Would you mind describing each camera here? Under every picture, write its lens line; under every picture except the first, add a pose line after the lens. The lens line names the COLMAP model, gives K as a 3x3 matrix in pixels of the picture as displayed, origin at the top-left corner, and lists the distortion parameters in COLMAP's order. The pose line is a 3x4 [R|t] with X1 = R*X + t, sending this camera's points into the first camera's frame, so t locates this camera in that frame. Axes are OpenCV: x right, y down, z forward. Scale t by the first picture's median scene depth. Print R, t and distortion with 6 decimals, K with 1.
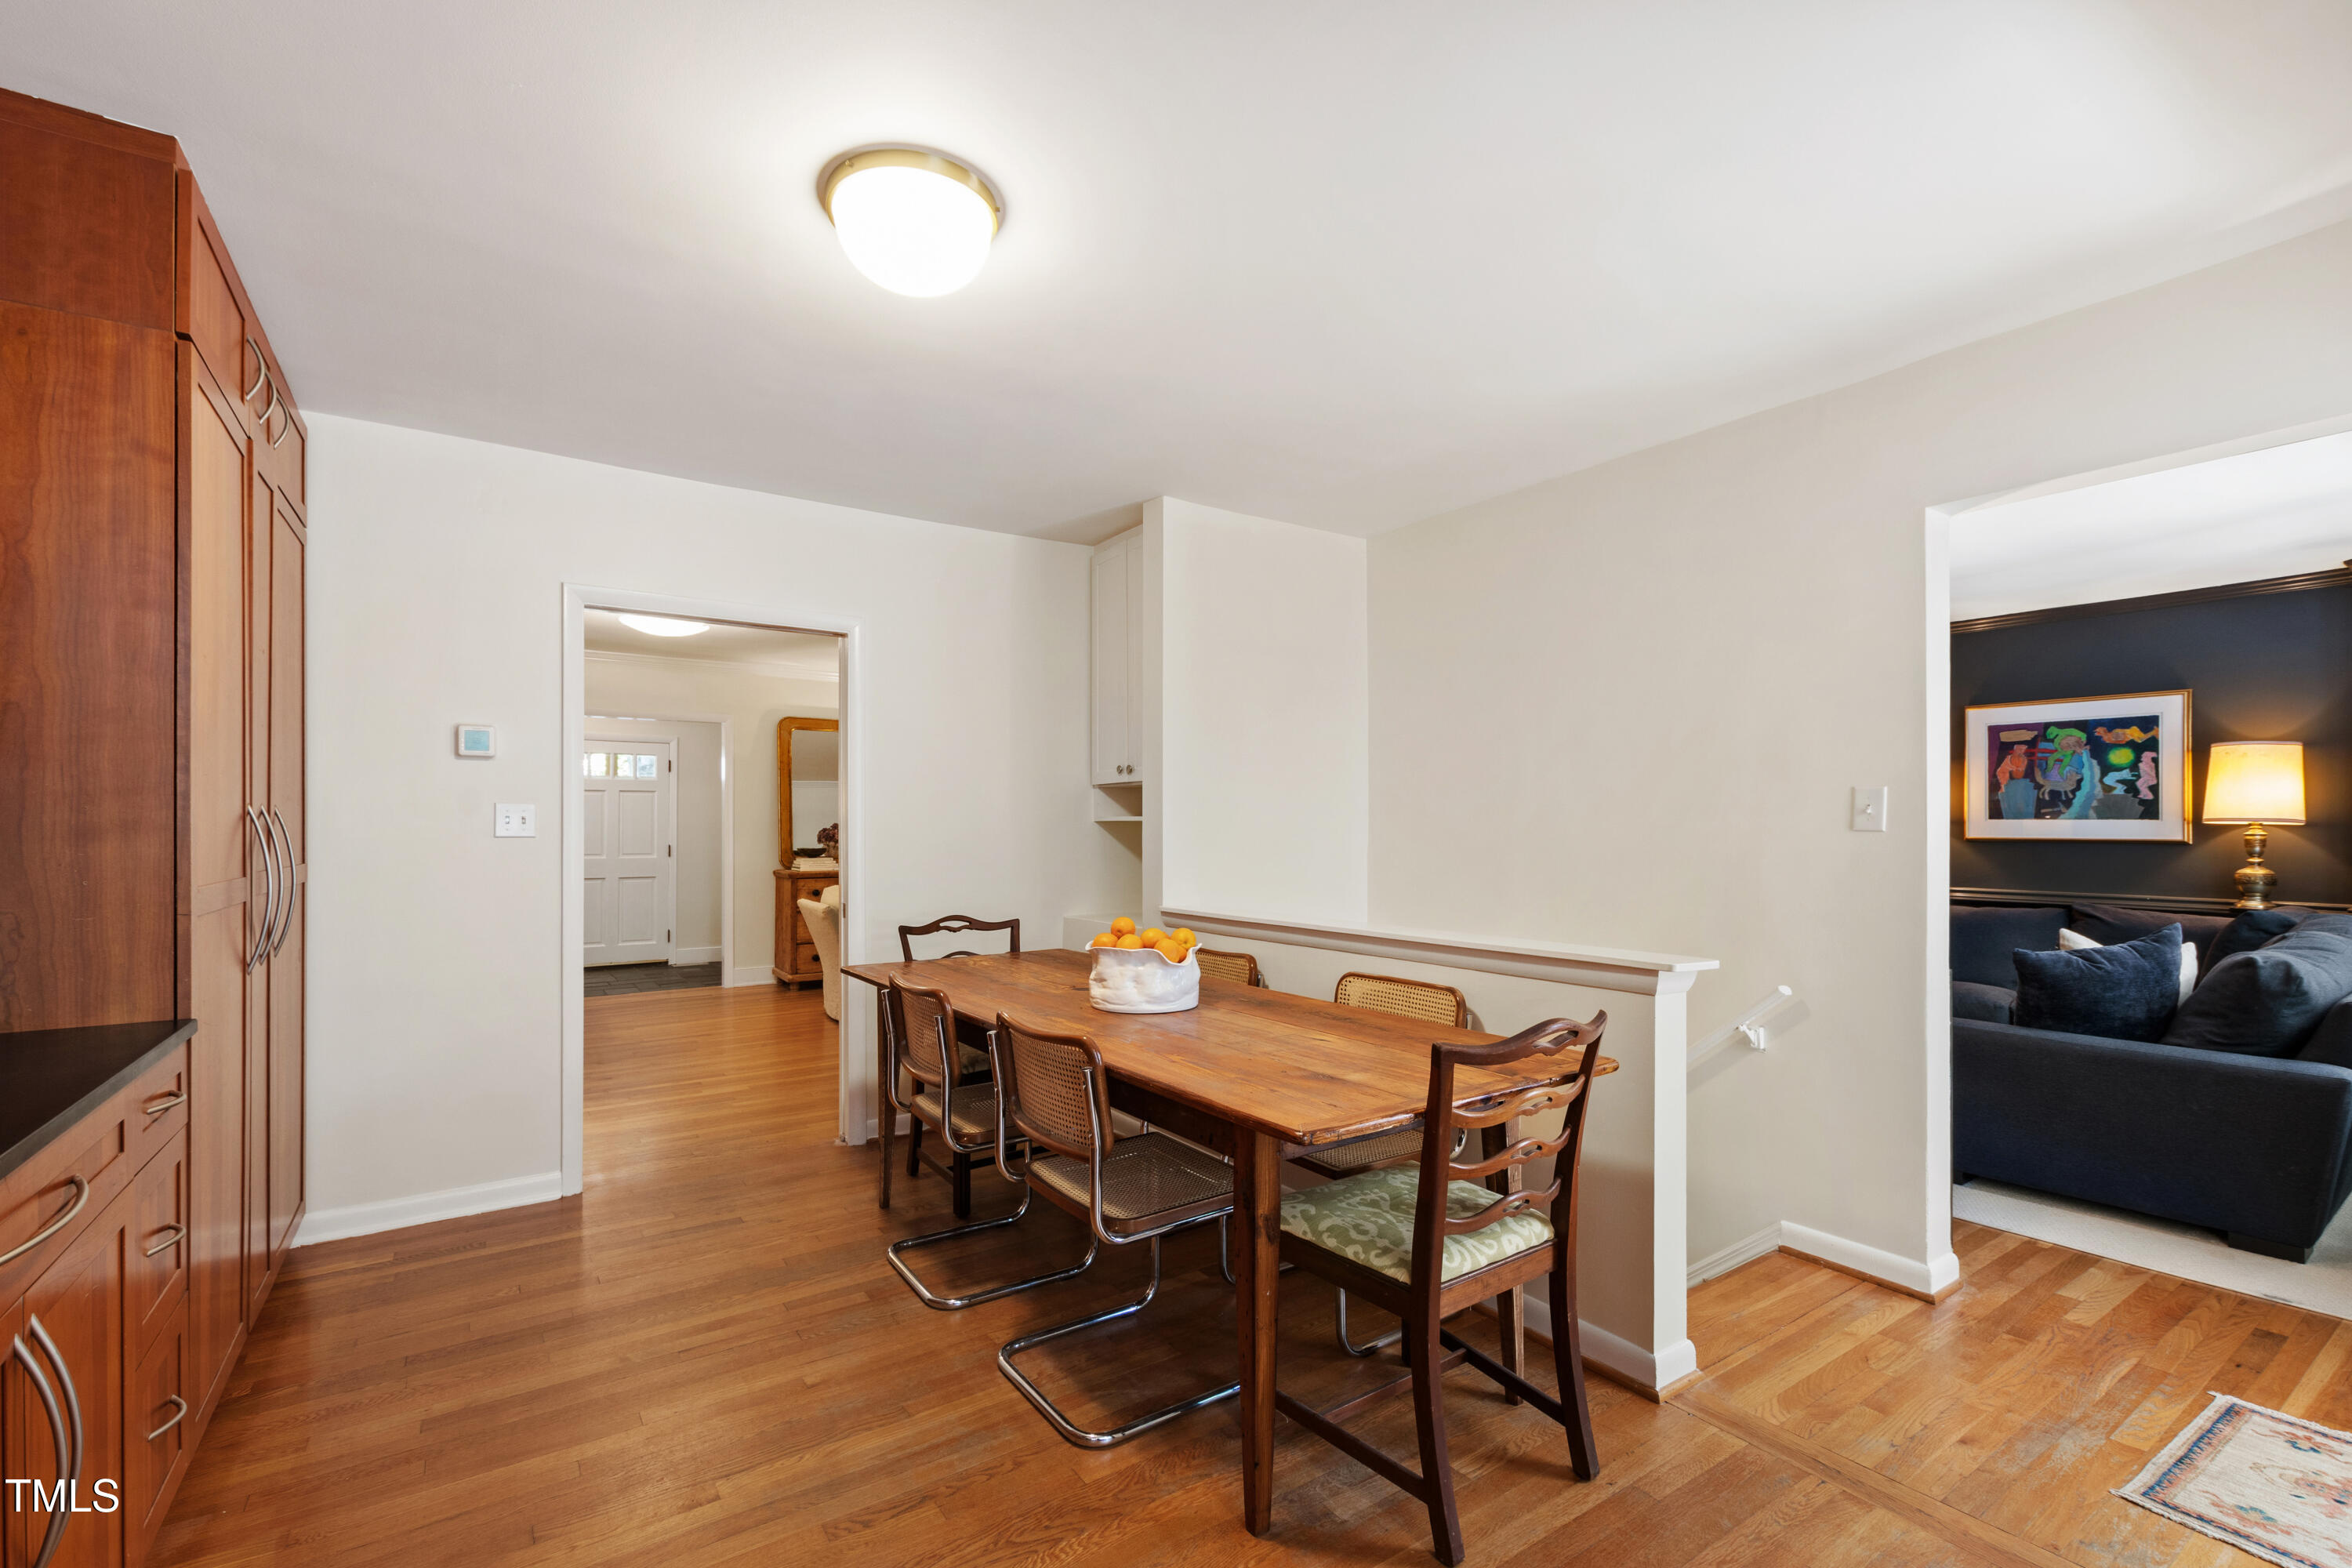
lens RADIAL K [[1024.5, 0, 1163.1], [0, 1024.5, 824.6], [0, 0, 1]] dist [0.003201, -0.000877]
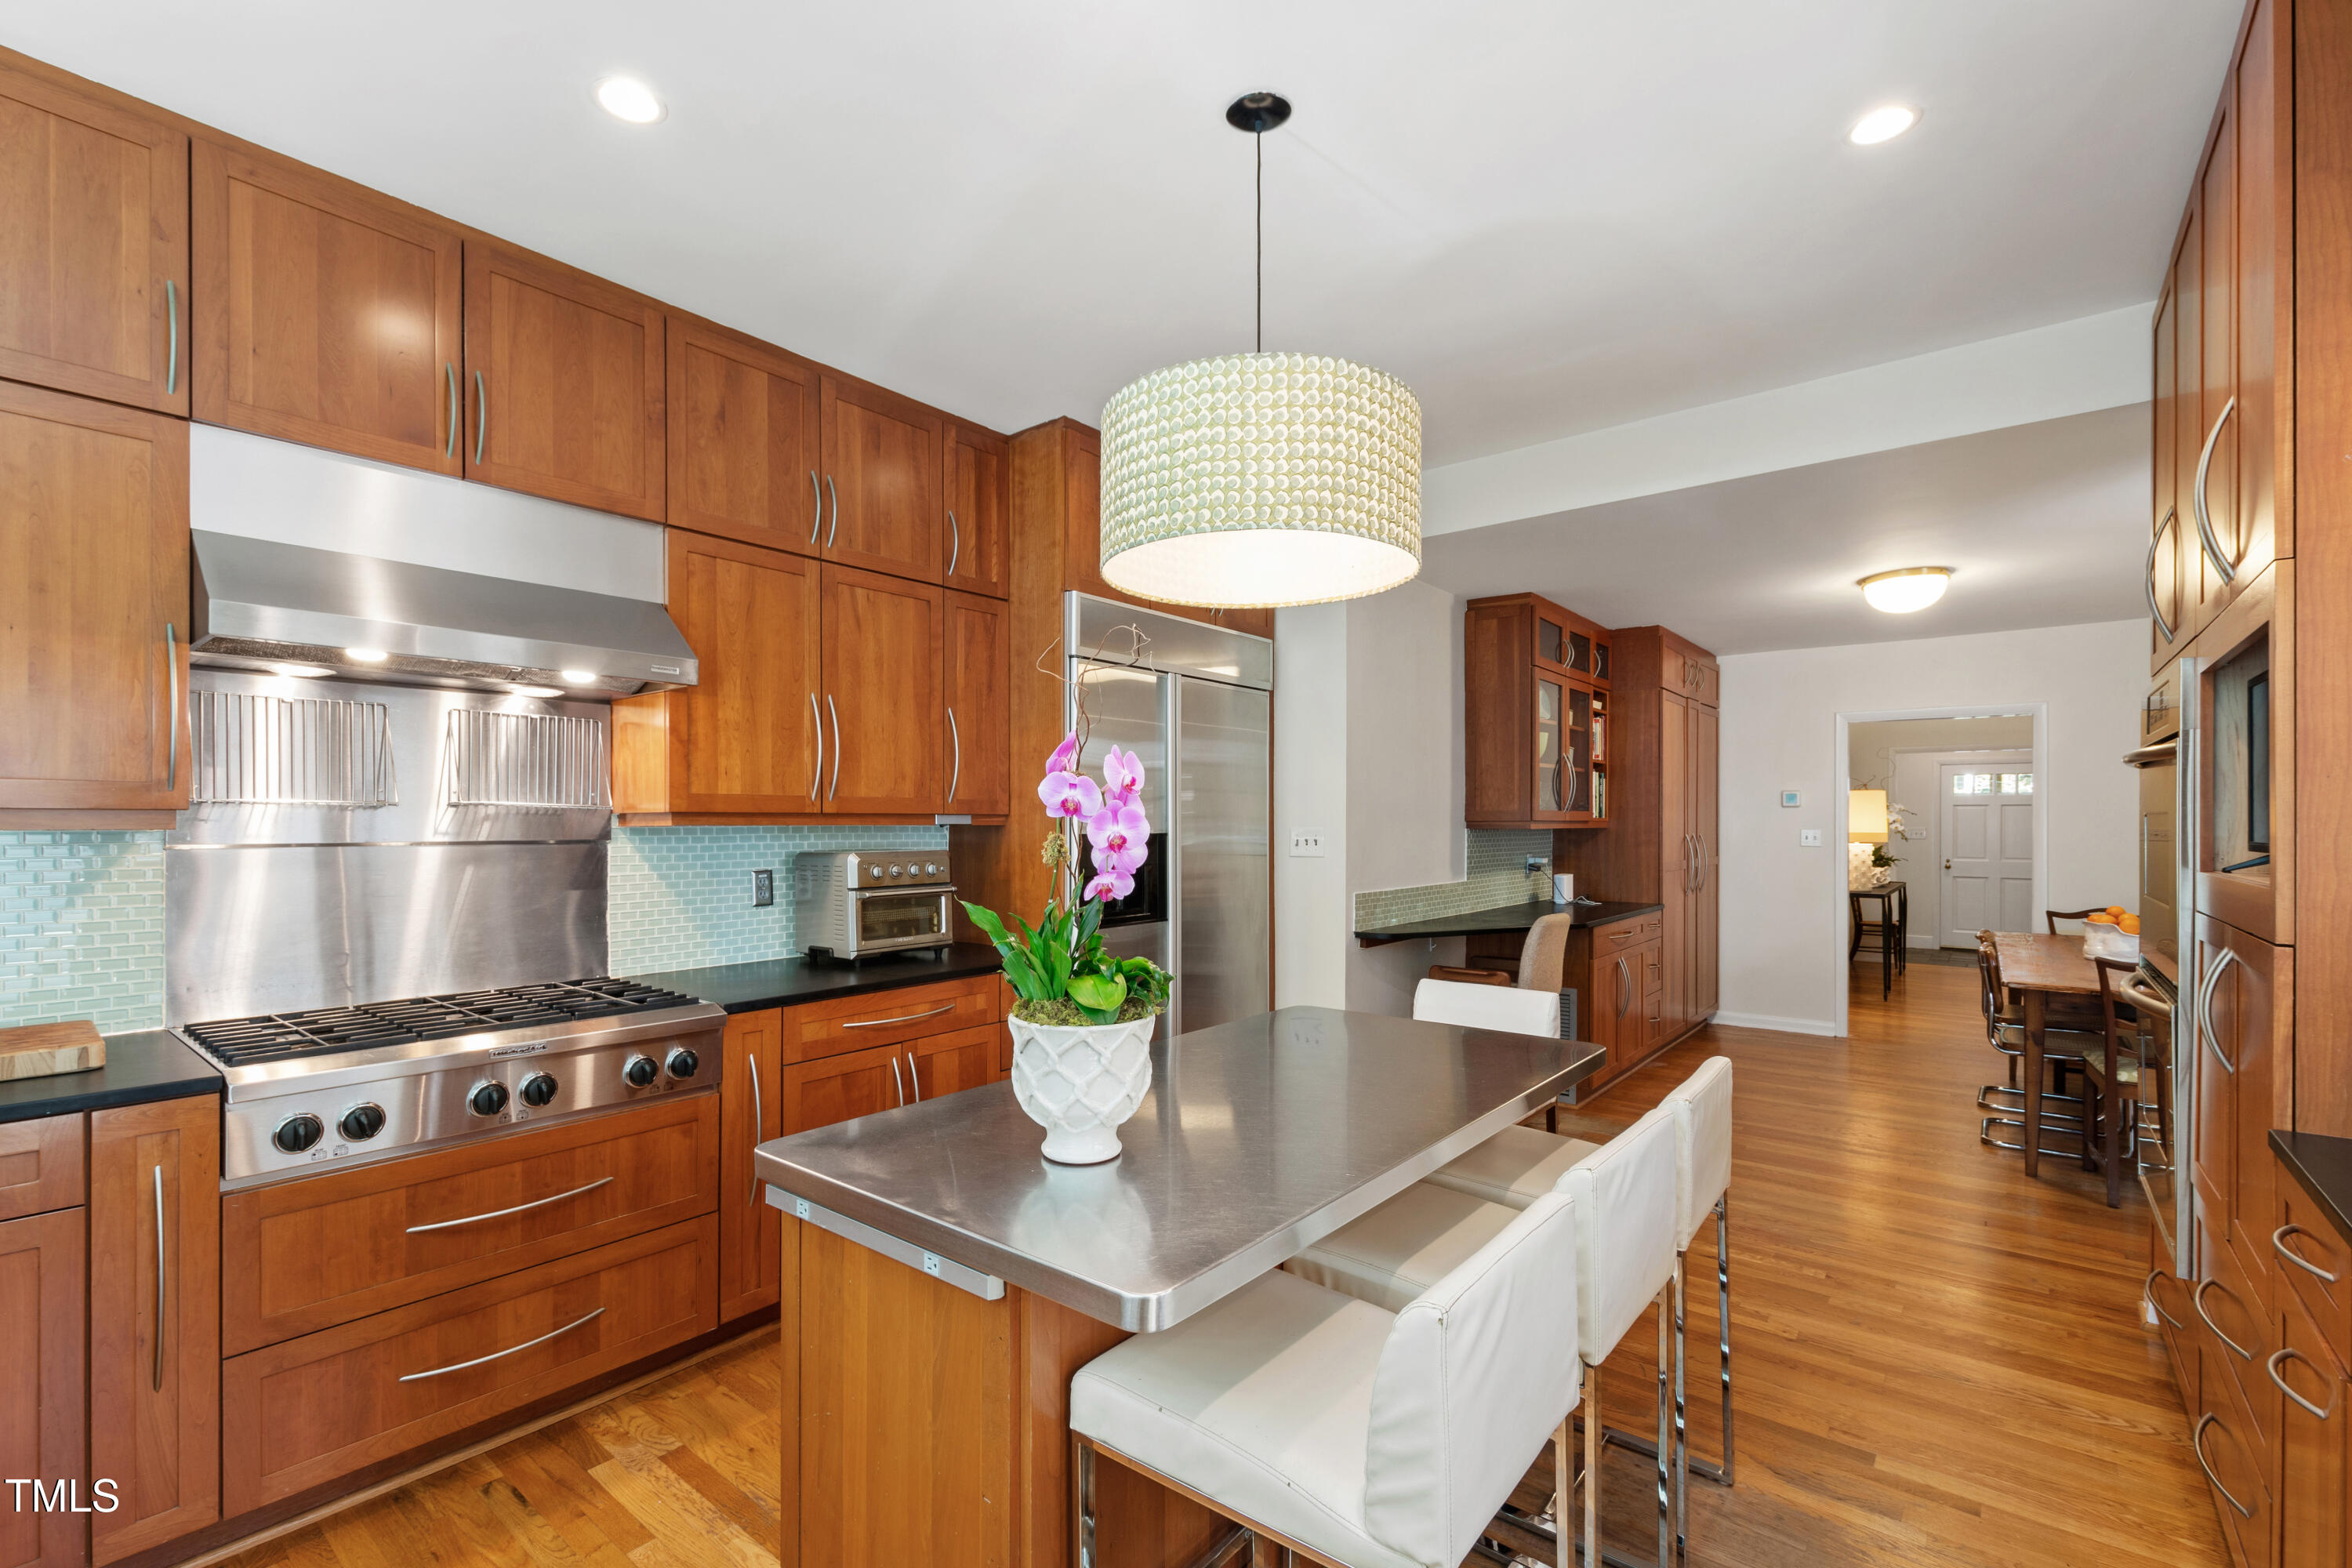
lens RADIAL K [[1024.5, 0, 1163.1], [0, 1024.5, 824.6], [0, 0, 1]] dist [0.003201, -0.000877]
pose [[0.288844, 0.003833, -0.957369, 0.389181], [-0.001056, 0.999993, 0.003685, -0.015483], [0.957376, -0.000053, 0.288845, -0.330447]]
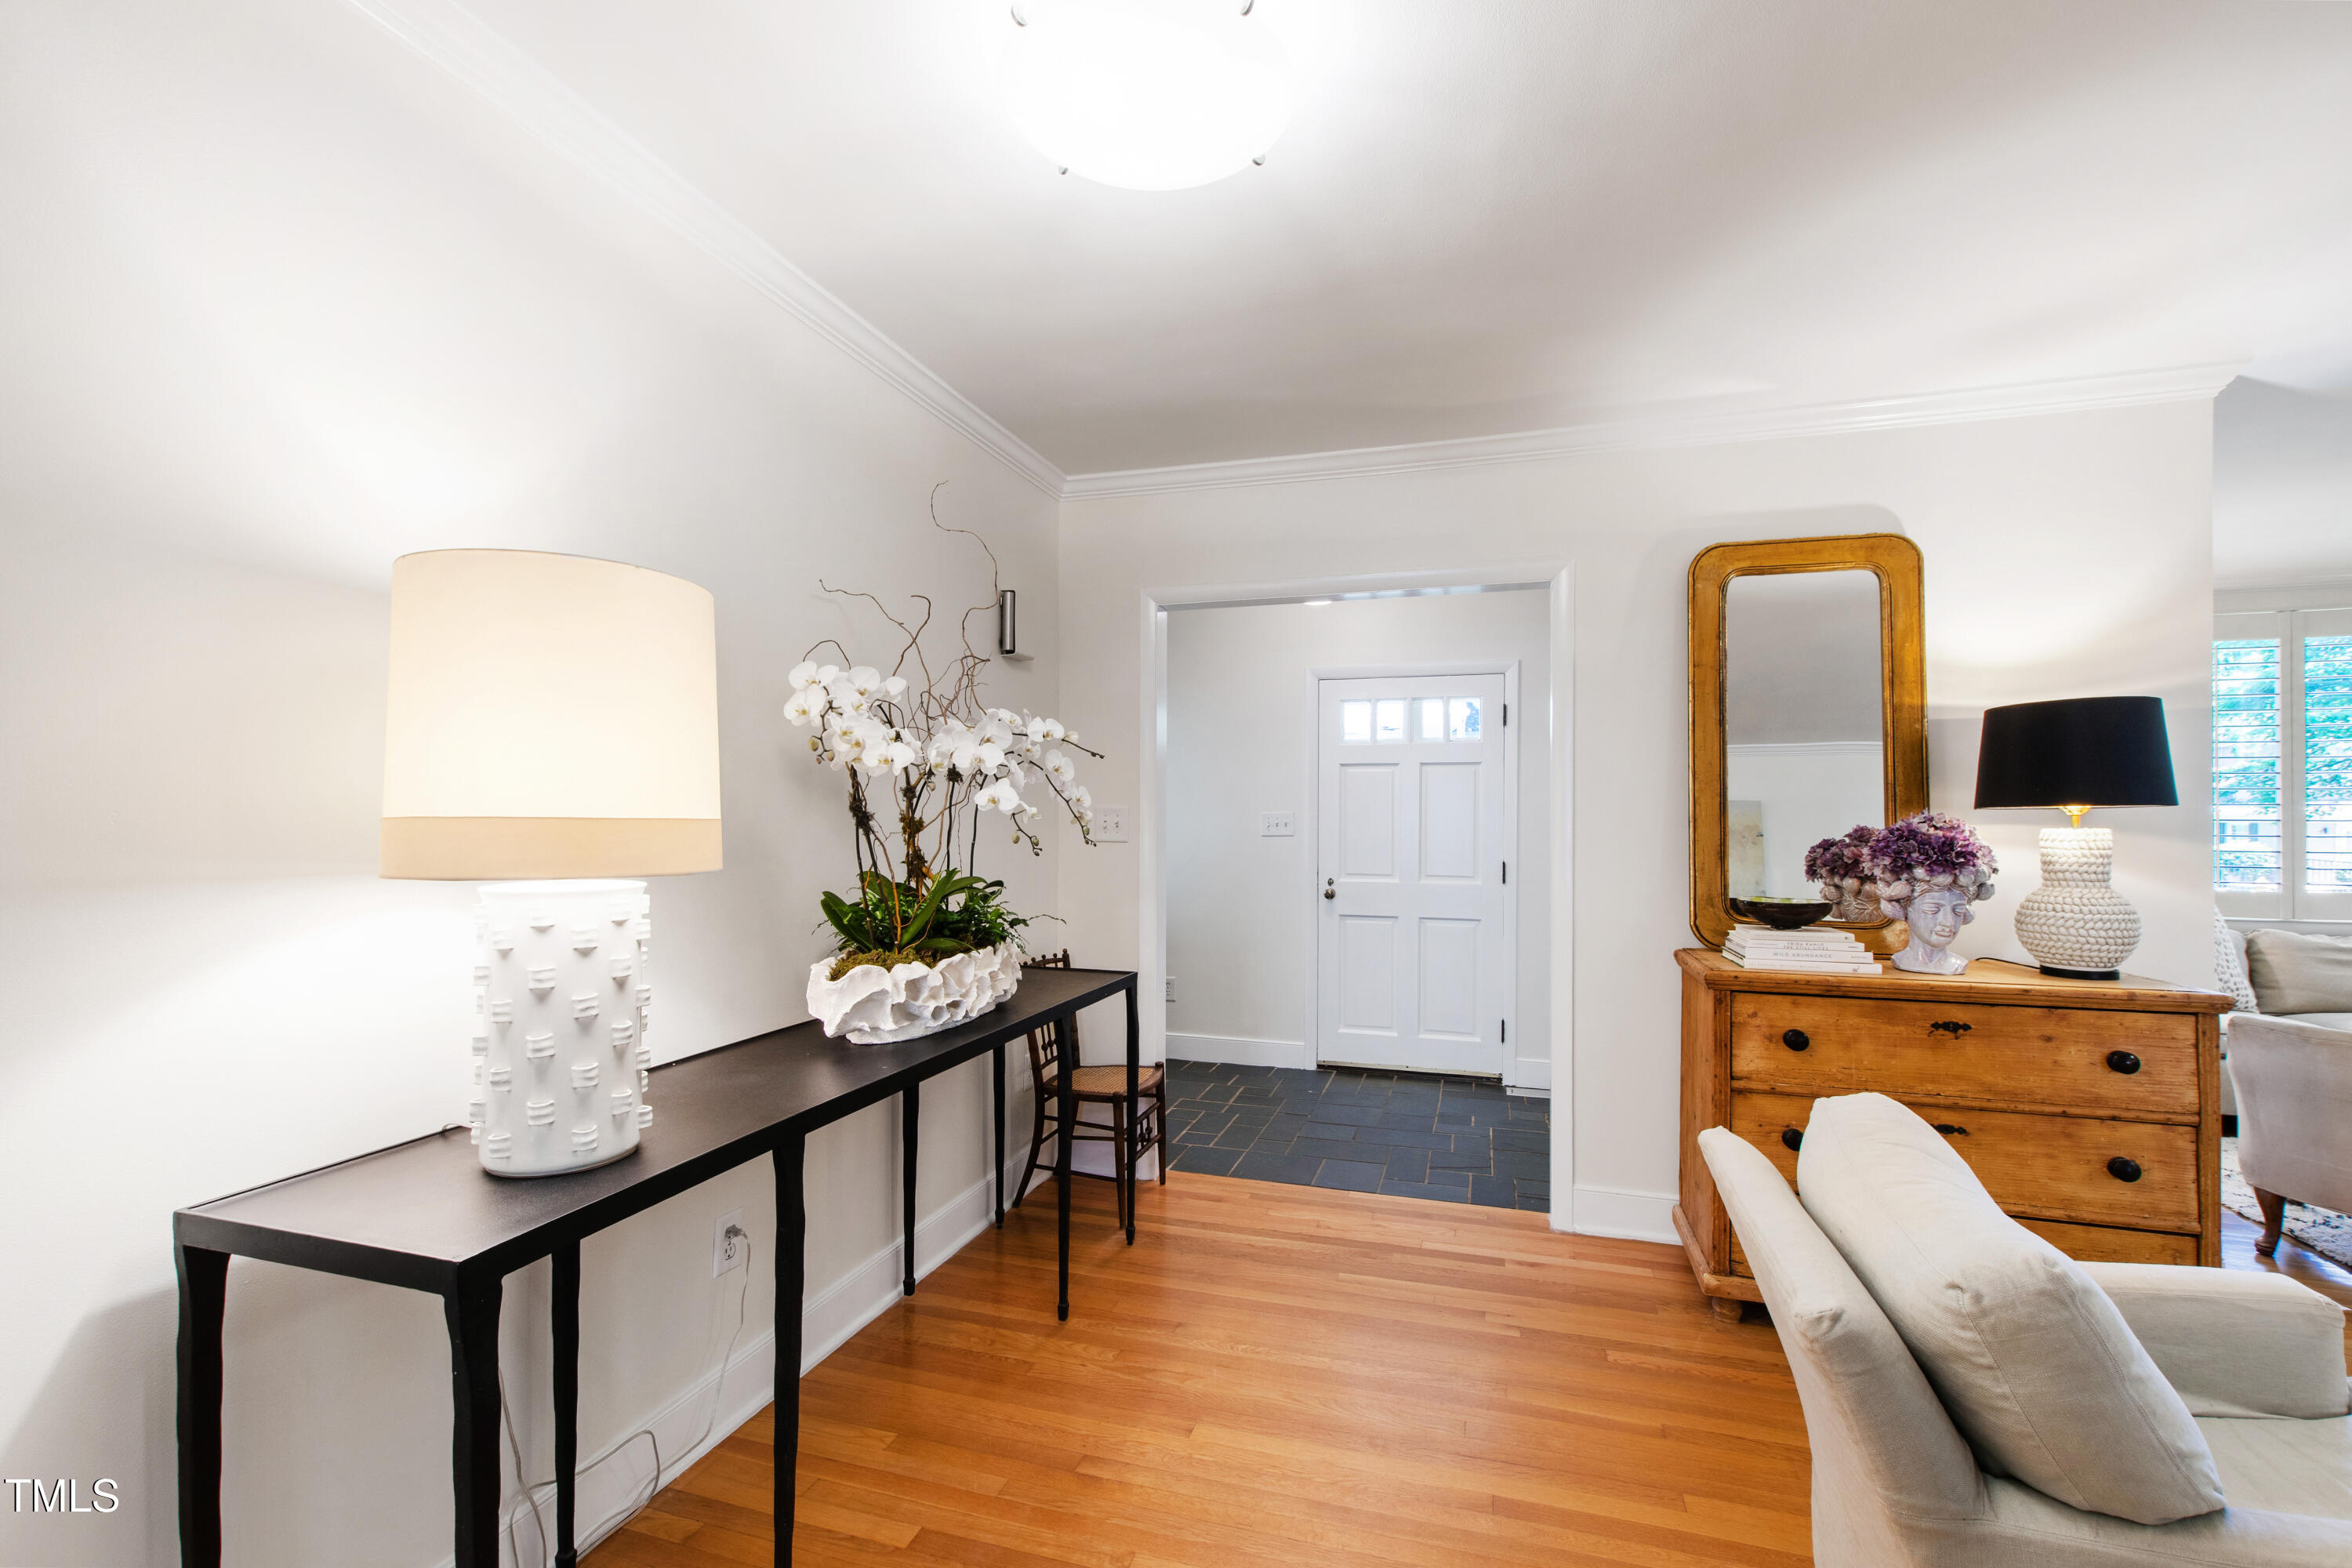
lens RADIAL K [[1012.5, 0, 1176.0], [0, 1012.5, 784.0], [0, 0, 1]] dist [0.000554, -0.000153]
pose [[0.624966, -0.017989, -0.780445, -0.207699], [-0.010281, 0.999458, -0.031270, -0.002944], [0.780585, 0.027567, 0.624442, 0.635406]]
